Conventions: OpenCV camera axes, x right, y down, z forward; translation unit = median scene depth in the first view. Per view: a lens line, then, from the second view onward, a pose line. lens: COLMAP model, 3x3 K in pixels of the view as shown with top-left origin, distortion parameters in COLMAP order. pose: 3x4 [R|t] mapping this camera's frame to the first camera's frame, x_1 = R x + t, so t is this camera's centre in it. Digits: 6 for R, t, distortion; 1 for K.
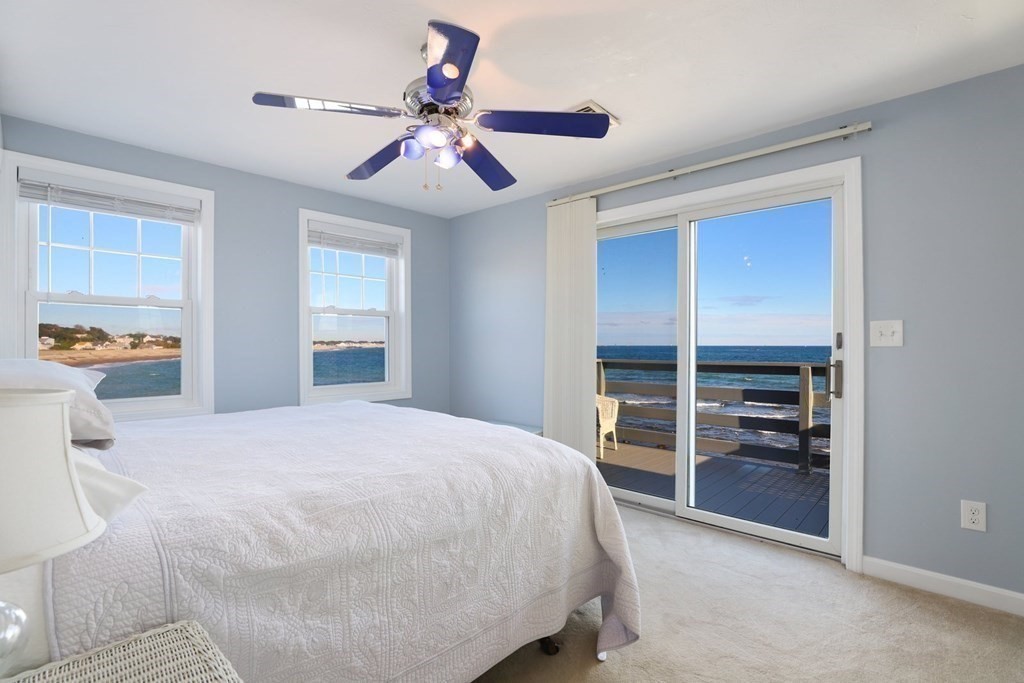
lens RADIAL K [[490.4, 0, 512.0], [0, 490.4, 334.1], [0, 0, 1]] dist [0.000674, 0.000087]
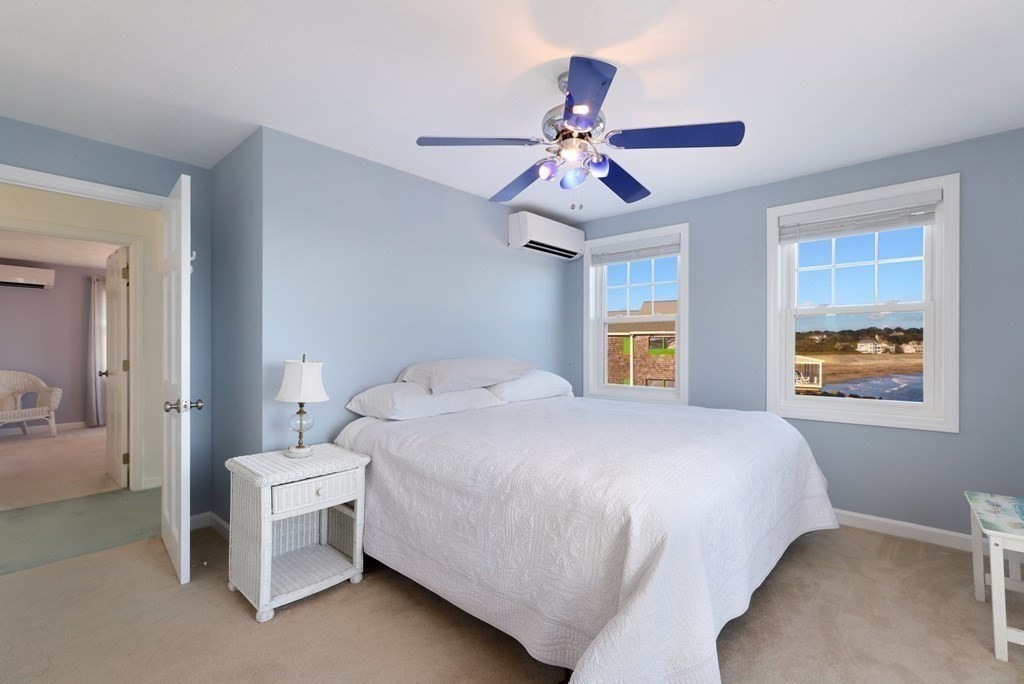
lens RADIAL K [[462.7, 0, 508.2], [0, 462.7, 347.2], [0, 0, 1]] dist [-0.003233, -0.000104]
pose [[0.015937, -0.001896, -0.999871, 0.966062], [0.017246, 0.999850, -0.001621, 0.021963], [0.999724, -0.017218, 0.015967, 0.945898]]
